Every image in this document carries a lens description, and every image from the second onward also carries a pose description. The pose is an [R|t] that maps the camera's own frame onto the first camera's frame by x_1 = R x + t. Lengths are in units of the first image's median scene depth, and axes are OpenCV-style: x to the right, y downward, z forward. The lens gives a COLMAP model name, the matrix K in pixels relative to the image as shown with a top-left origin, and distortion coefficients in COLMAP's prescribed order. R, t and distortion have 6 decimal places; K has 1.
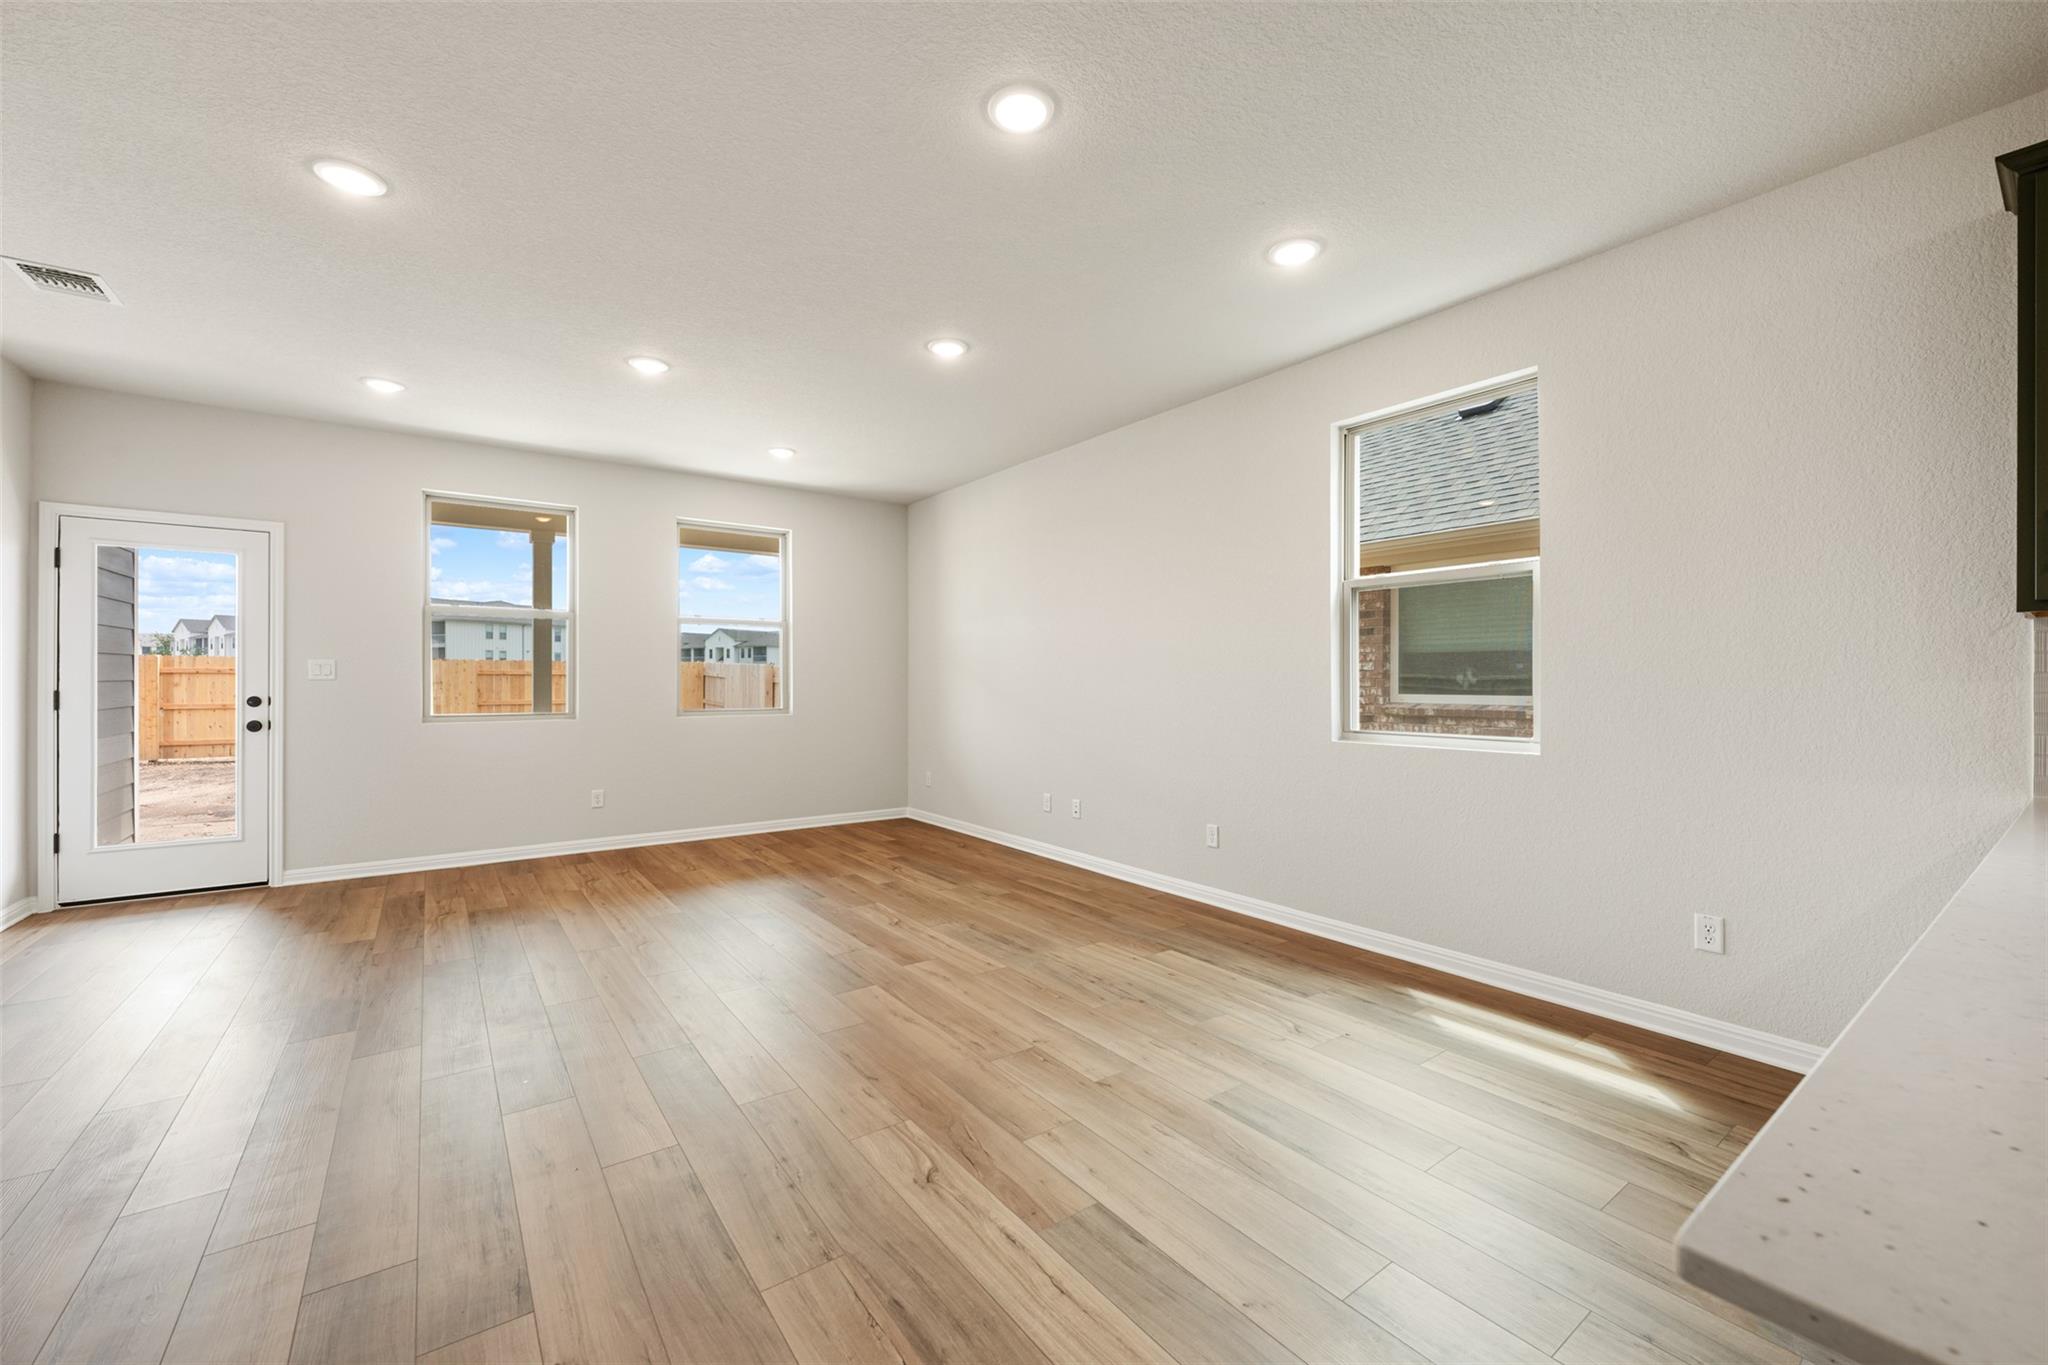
lens RADIAL K [[805.2, 0, 1014.9], [0, 805.2, 679.4], [0, 0, 1]] dist [-0.000202, -0.000489]
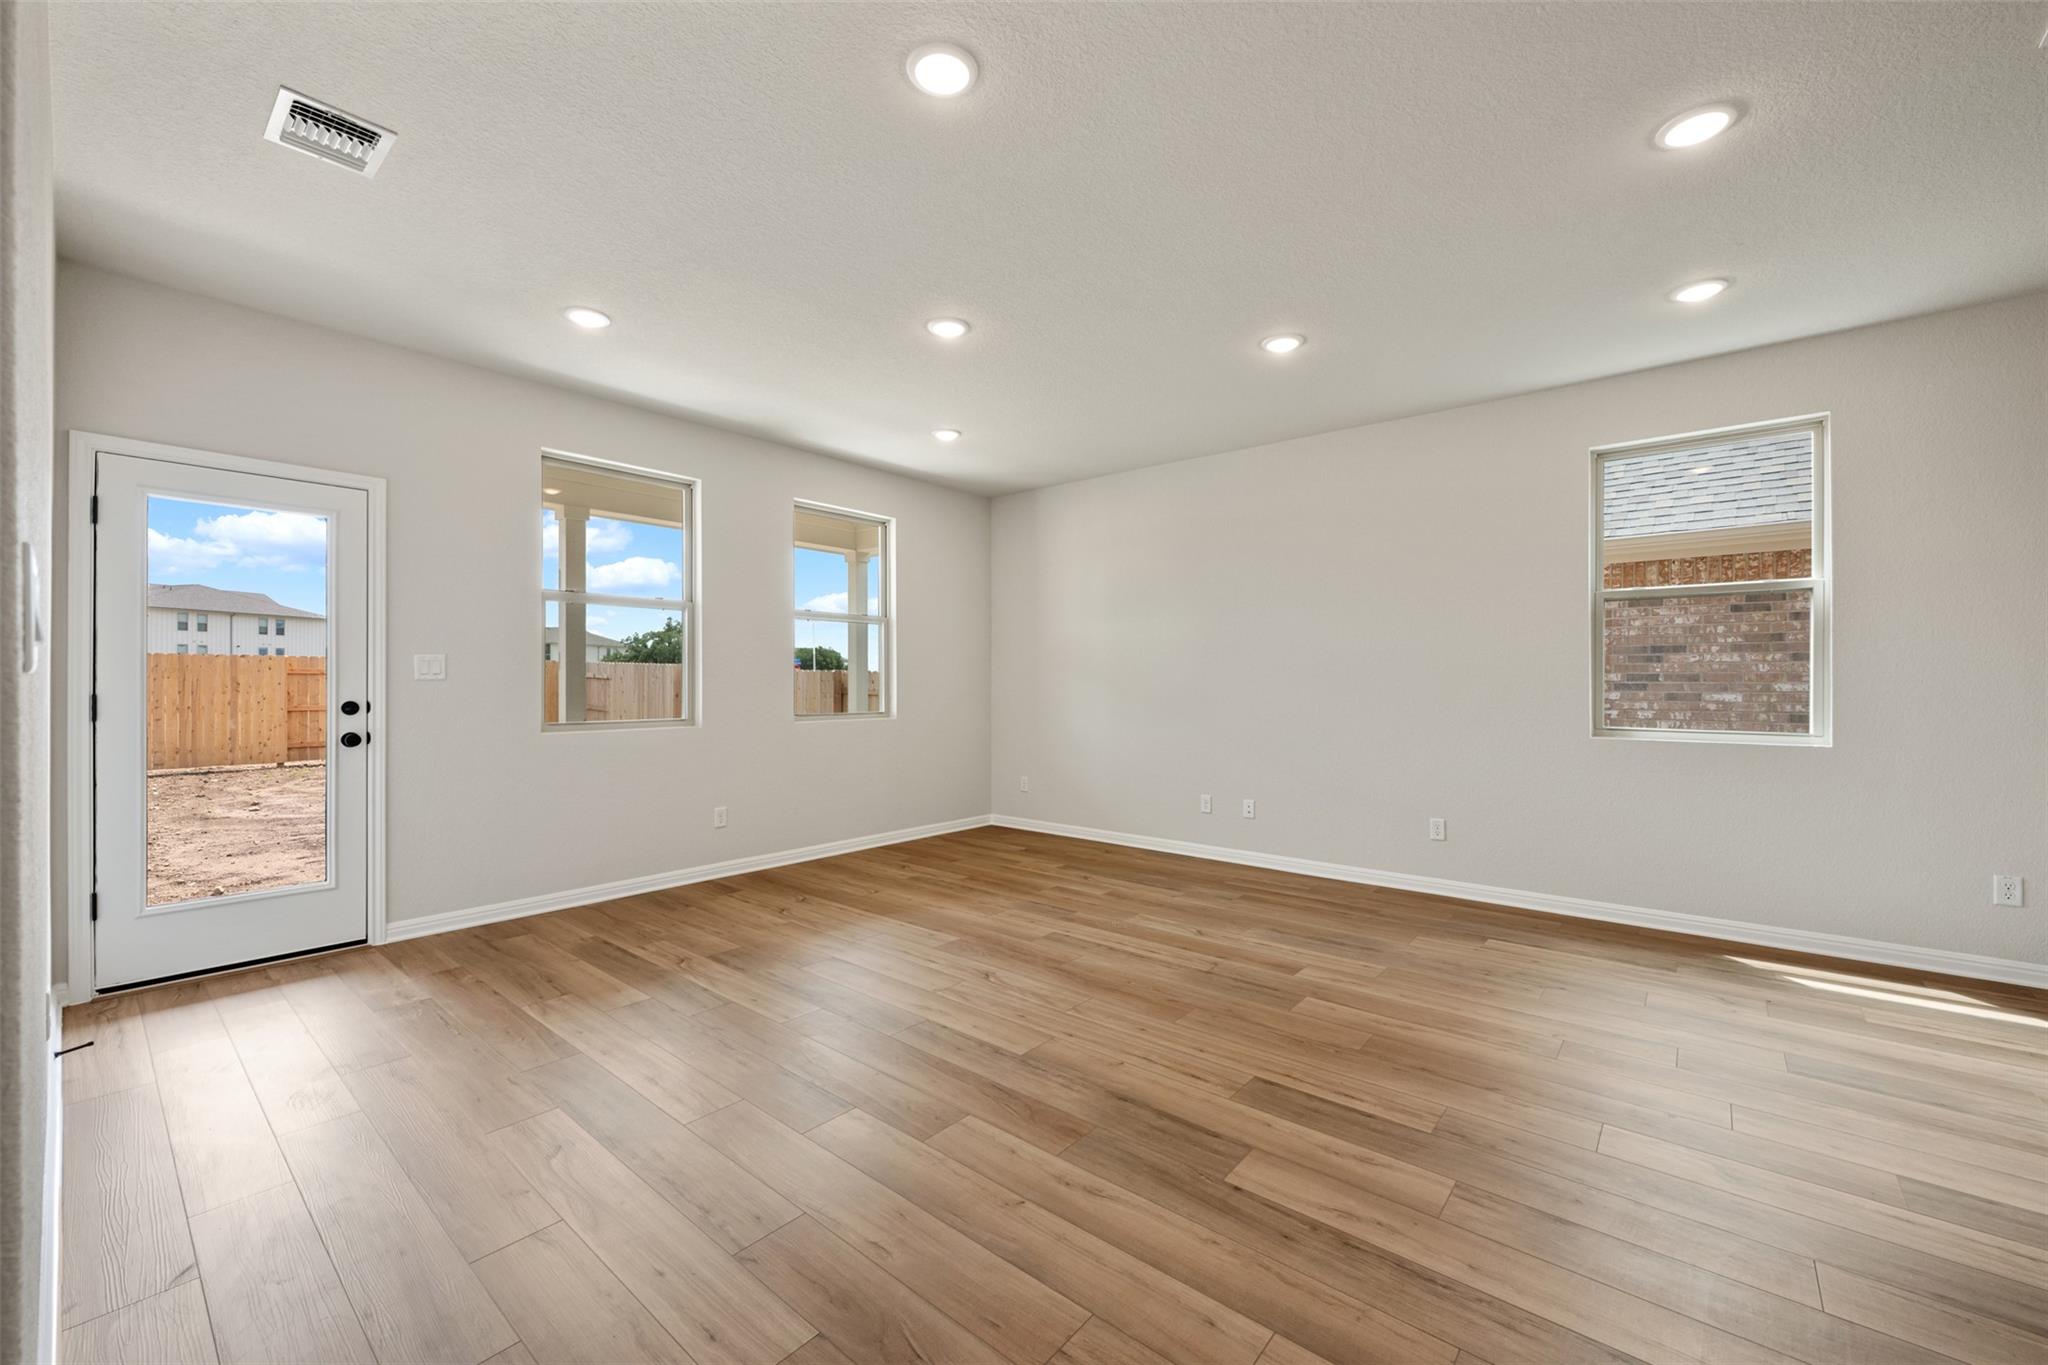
lens RADIAL K [[805.2, 0, 1012.6], [0, 805.2, 684.9], [0, 0, 1]] dist [-0.000202, -0.000489]
pose [[0.972132, 0.000571, 0.234432, -0.621794], [-0.001652, 0.999989, 0.004417, 0.000954], [-0.234427, -0.004681, 0.972122, 0.119769]]
